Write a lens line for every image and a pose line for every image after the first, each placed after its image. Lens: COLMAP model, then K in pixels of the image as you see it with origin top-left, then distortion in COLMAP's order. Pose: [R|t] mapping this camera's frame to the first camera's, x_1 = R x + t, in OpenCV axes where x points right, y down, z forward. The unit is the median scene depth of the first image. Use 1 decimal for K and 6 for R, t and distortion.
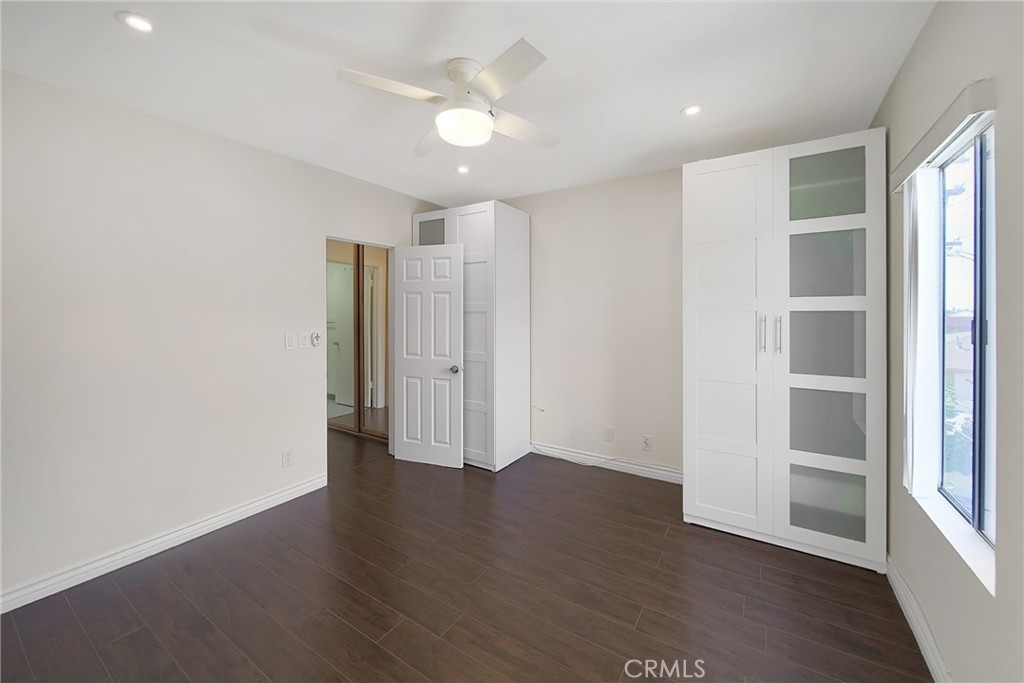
lens RADIAL K [[401.3, 0, 504.3], [0, 401.3, 313.7], [0, 0, 1]] dist [0.004334, -0.001057]
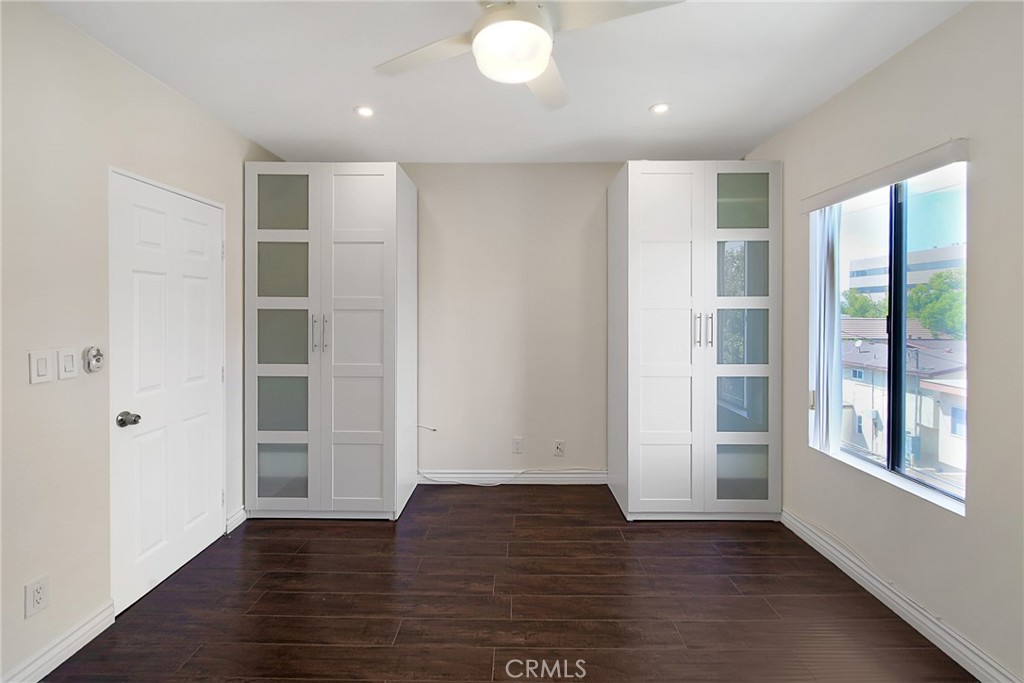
lens RADIAL K [[439.4, 0, 510.4], [0, 439.4, 312.8], [0, 0, 1]] dist [0.001451, -0.000100]
pose [[0.842792, -0.002767, 0.538232, -0.427603], [0.002623, 0.999996, 0.001034, 0.001685], [-0.538233, 0.000540, 0.842796, 0.270013]]
